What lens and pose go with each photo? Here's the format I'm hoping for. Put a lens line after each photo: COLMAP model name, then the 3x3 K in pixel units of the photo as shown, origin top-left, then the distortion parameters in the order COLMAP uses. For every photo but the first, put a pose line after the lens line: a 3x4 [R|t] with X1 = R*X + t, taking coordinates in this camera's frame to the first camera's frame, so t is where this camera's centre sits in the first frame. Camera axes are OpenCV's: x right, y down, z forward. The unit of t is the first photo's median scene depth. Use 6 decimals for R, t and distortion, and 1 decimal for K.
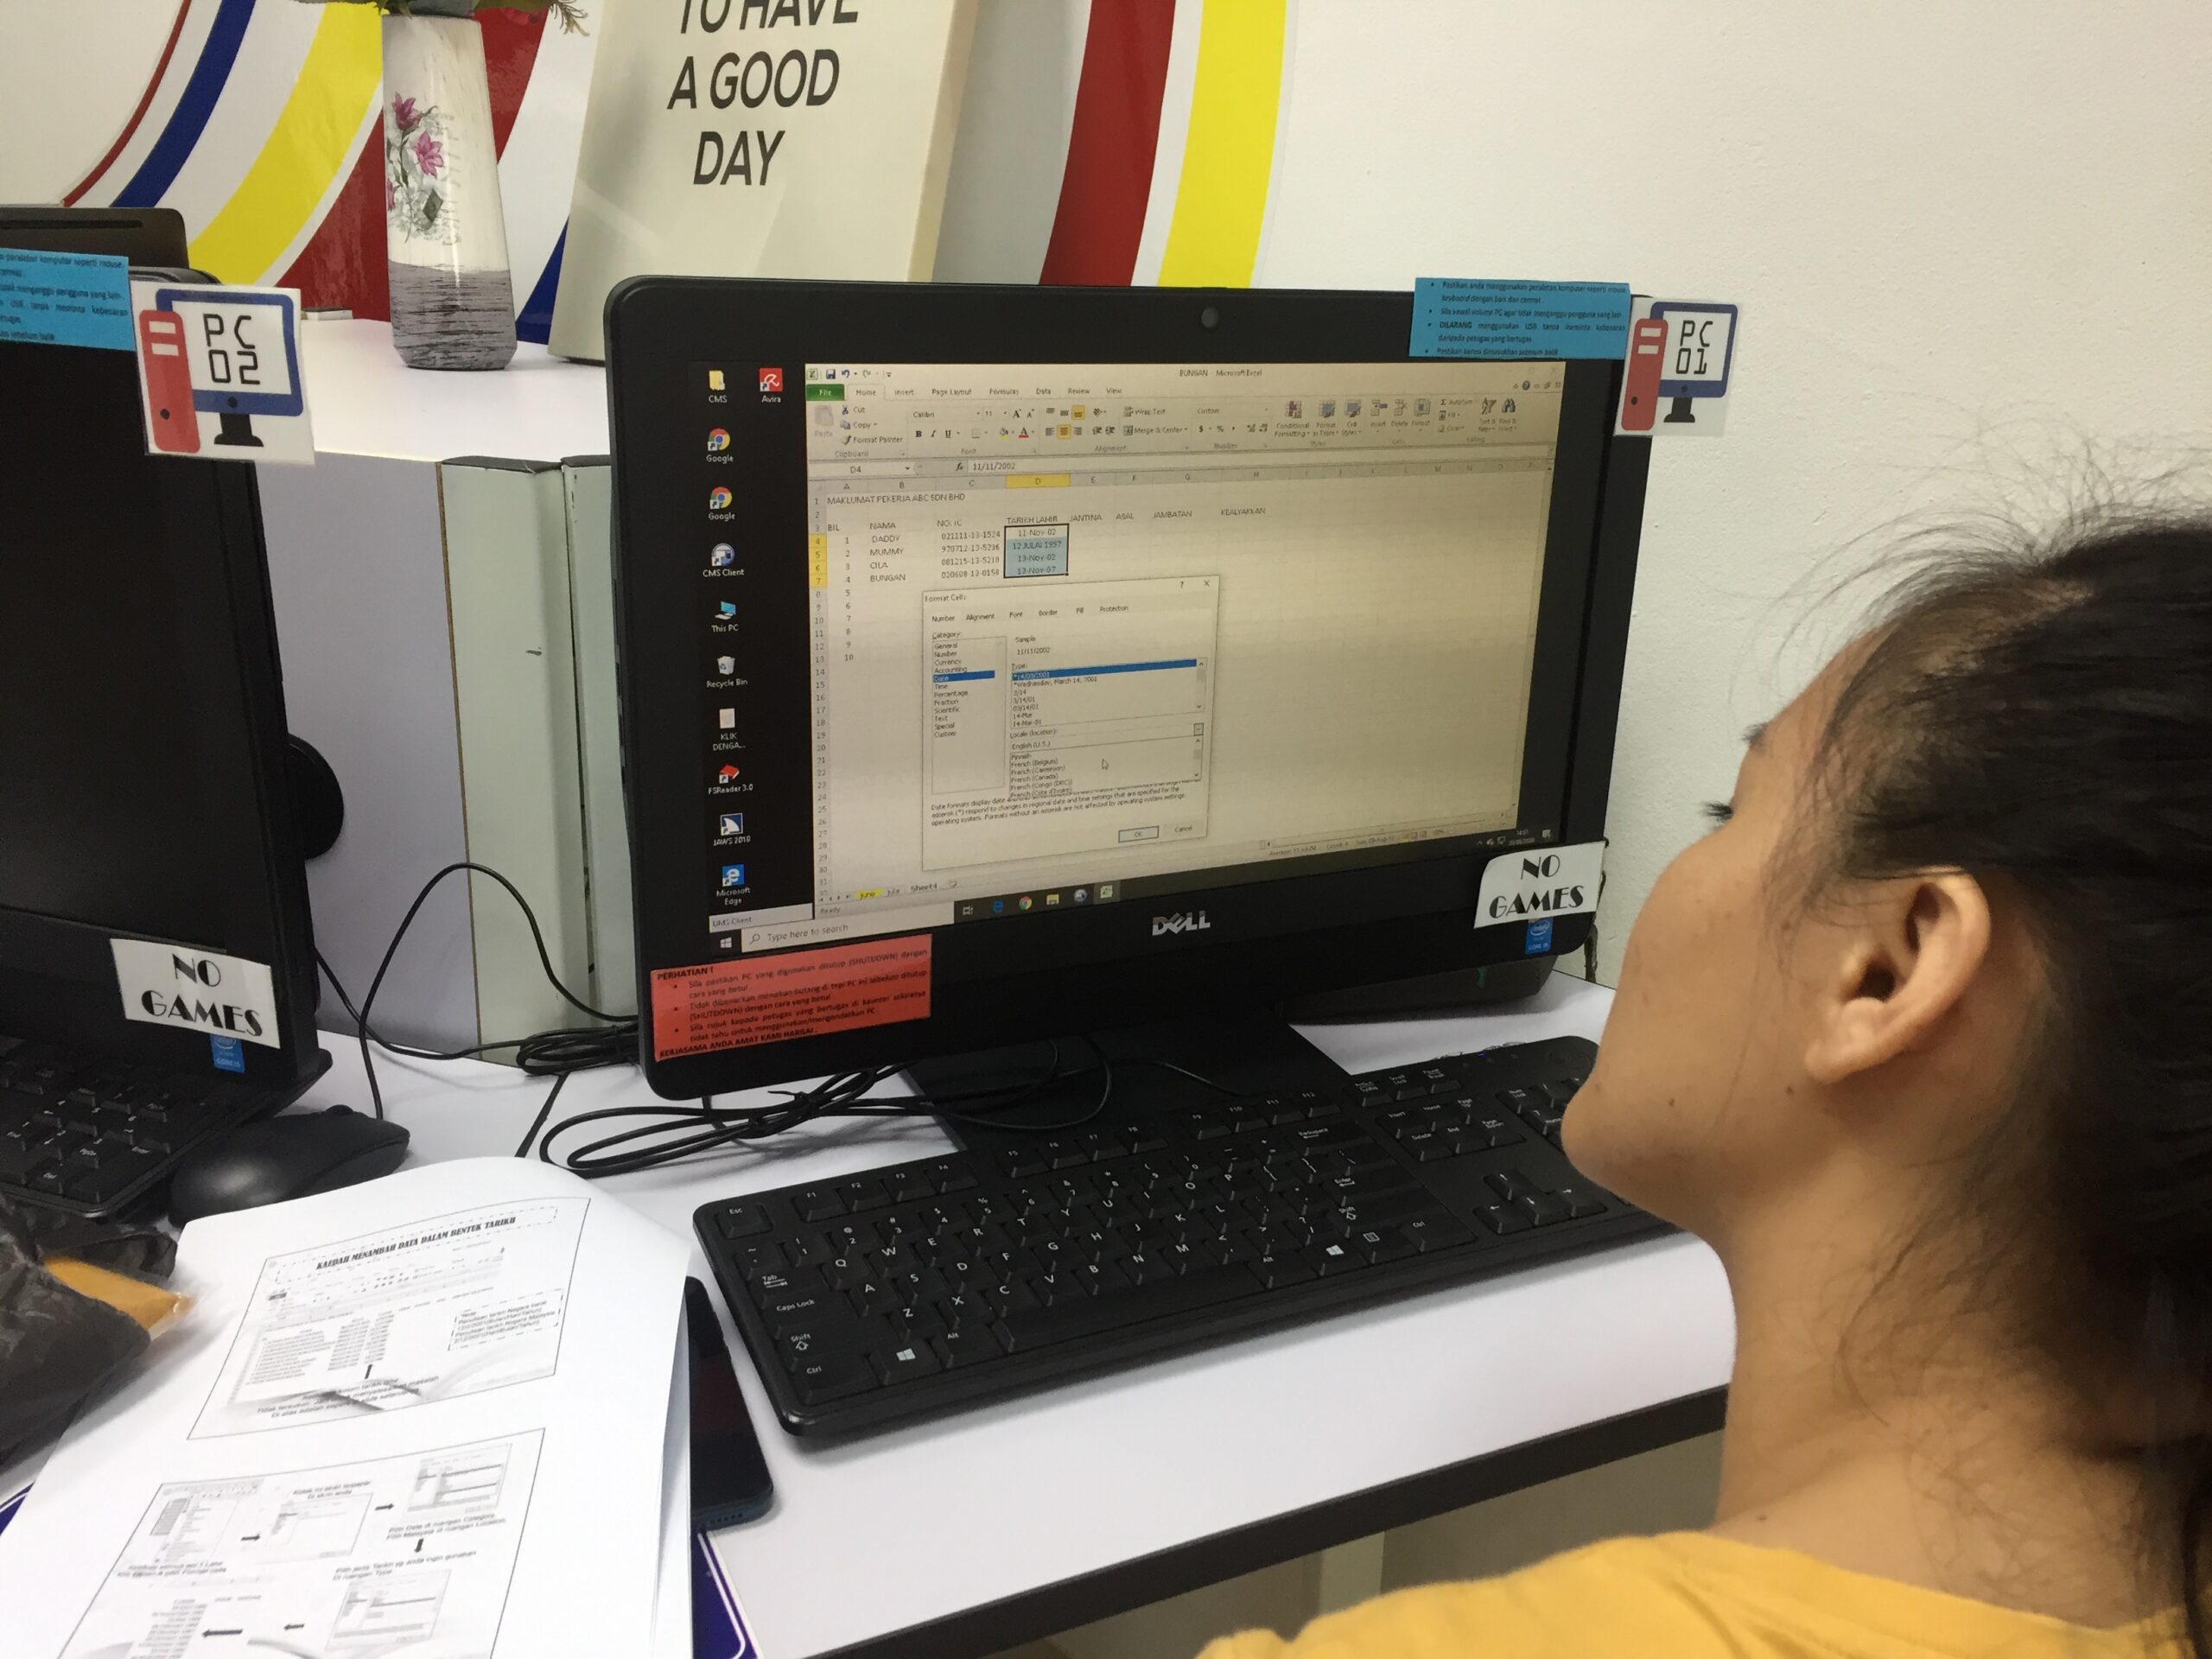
lens RADIAL K [[1883.5, 0, 1114.4], [0, 1883.5, 828.9], [0, 0, 1]] dist [0.076377, -0.096183]
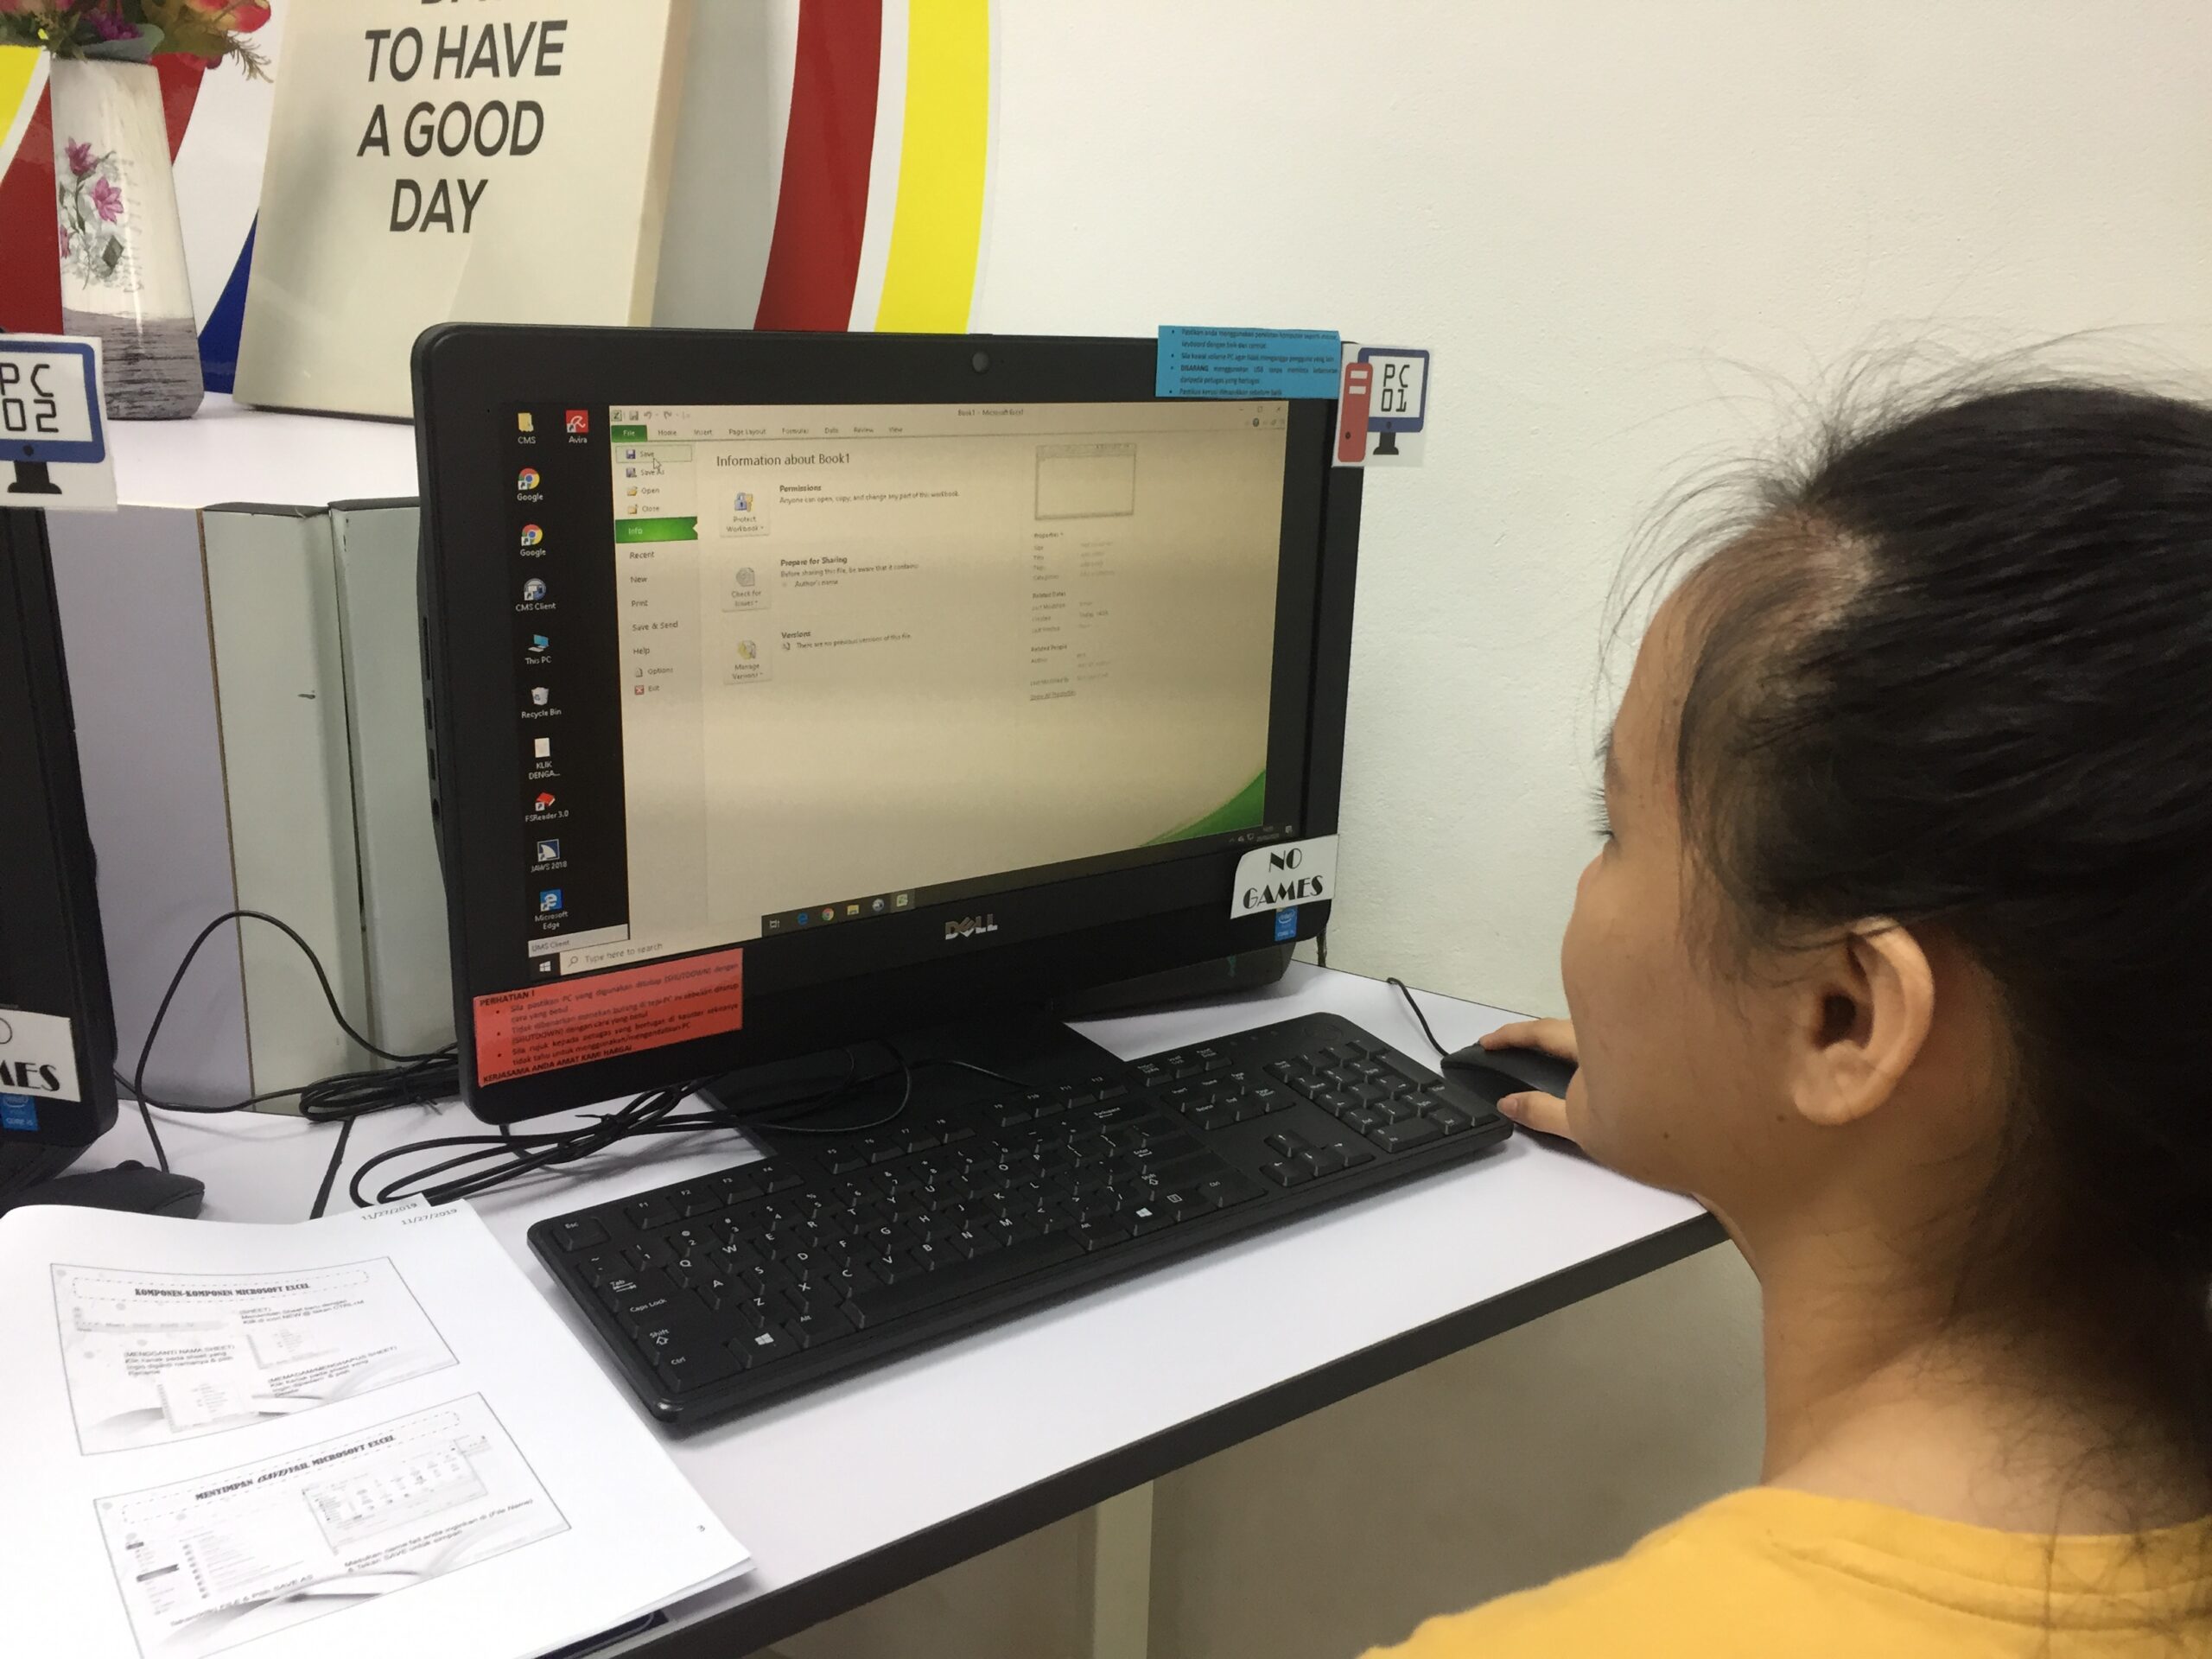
lens RADIAL K [[1898.8, 0, 1106.7], [0, 1898.8, 830.4], [0, 0, 1]] dist [0.068666, -0.087032]
pose [[0.982539, -0.049236, 0.179426, -0.079905], [0.053551, 0.998379, -0.019282, 0.020590], [-0.178186, 0.028553, 0.983582, -0.071213]]
